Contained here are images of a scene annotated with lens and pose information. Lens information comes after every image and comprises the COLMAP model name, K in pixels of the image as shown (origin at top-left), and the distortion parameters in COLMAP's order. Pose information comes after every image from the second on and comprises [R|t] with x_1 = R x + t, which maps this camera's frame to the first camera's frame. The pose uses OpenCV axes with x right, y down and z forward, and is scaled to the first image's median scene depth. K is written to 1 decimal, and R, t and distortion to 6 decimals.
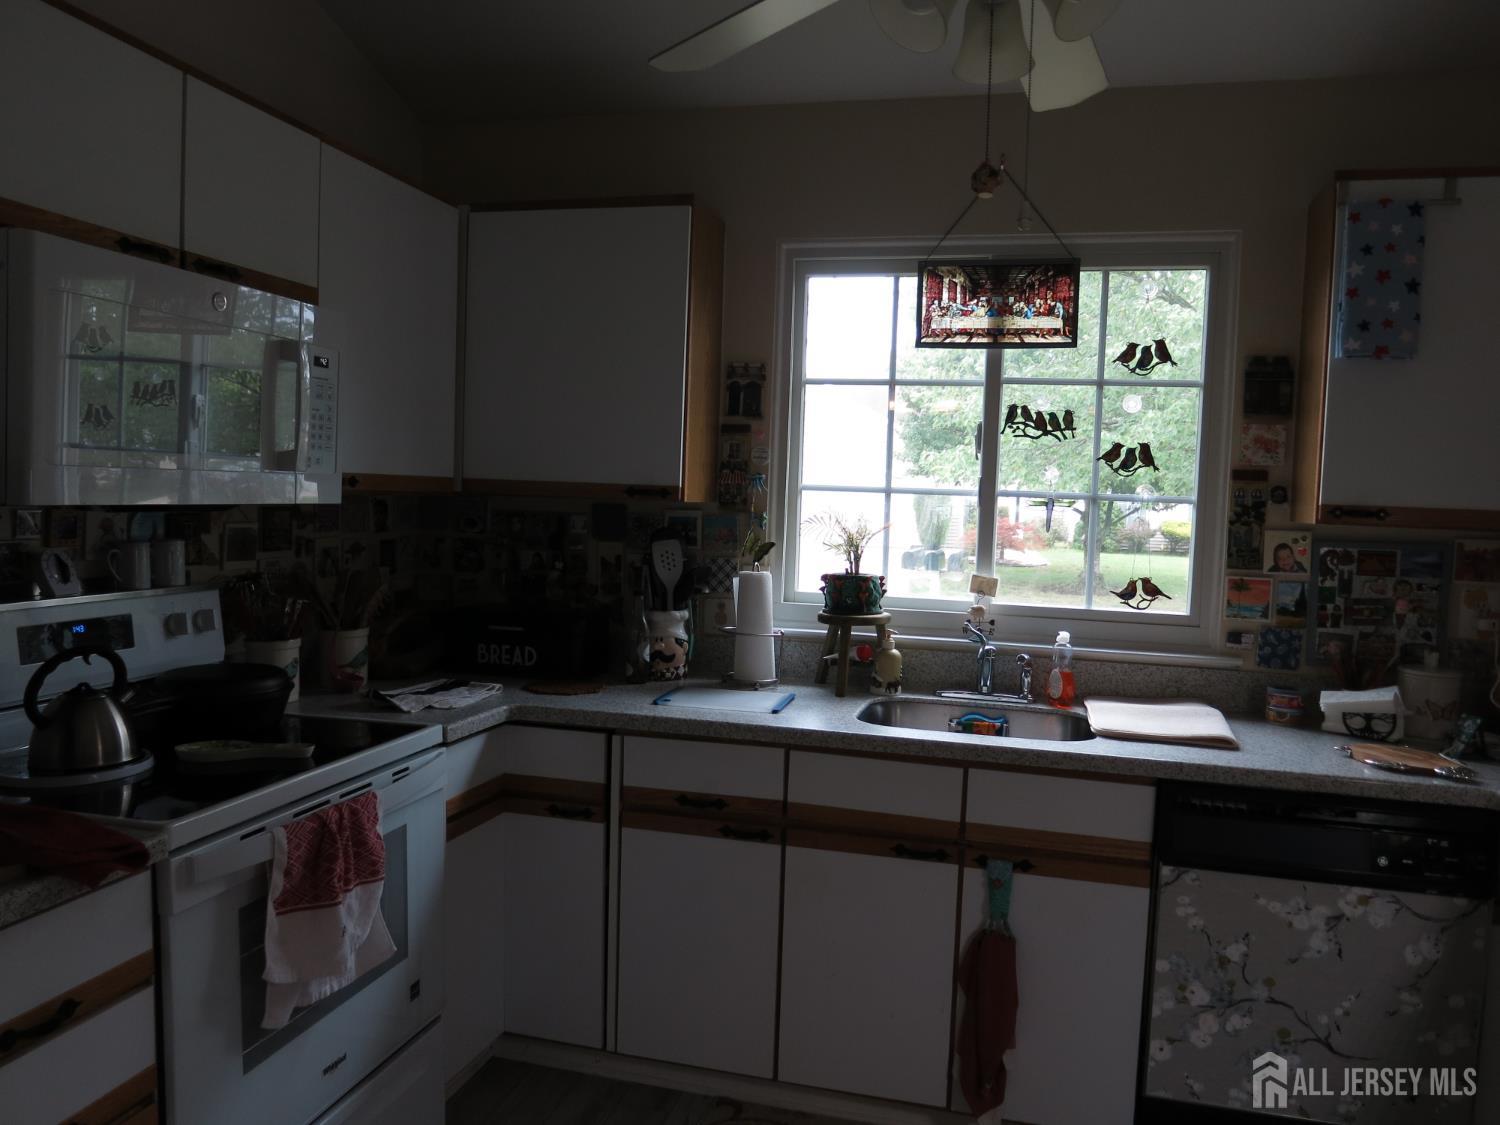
lens RADIAL K [[1096.5, 0, 755.1], [0, 1096.5, 565.3], [0, 0, 1]] dist [-0.053819, 0.024308]
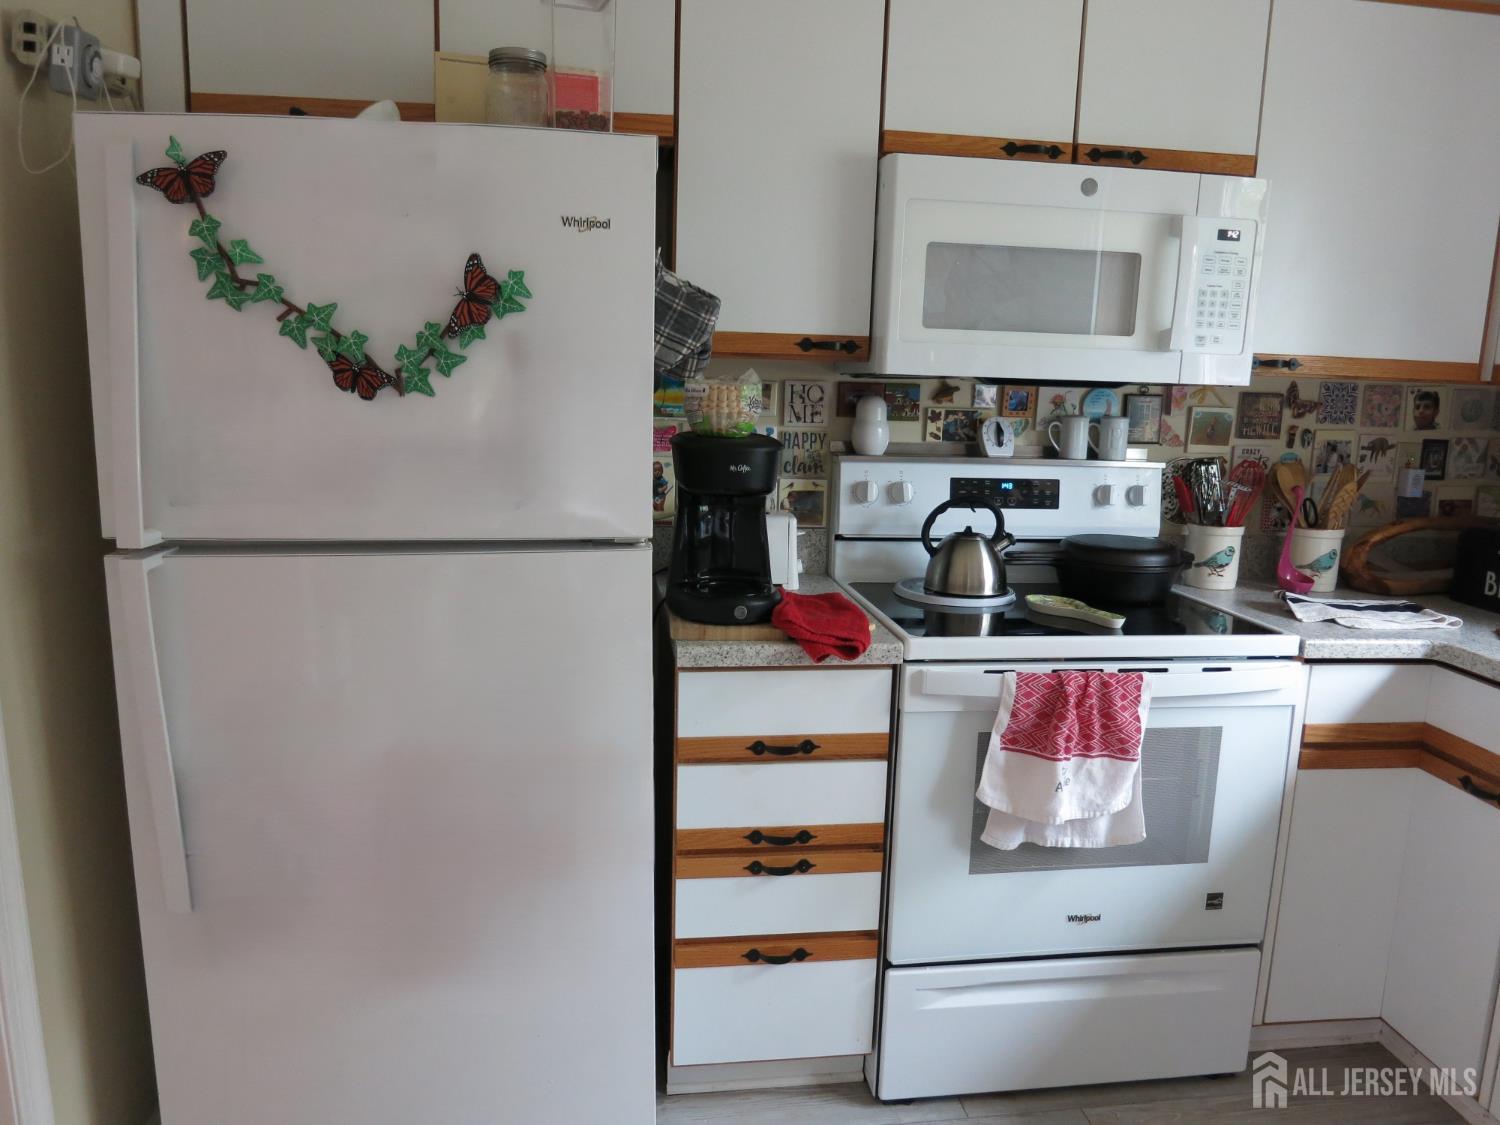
lens RADIAL K [[1096.5, 0, 755.1], [0, 1096.5, 565.3], [0, 0, 1]] dist [-0.053819, 0.024308]
pose [[0.384007, 0.154744, -0.910271, 0.367640], [-0.079623, 0.987734, 0.134323, 0.005285], [0.919890, 0.020897, 0.391618, 0.261098]]
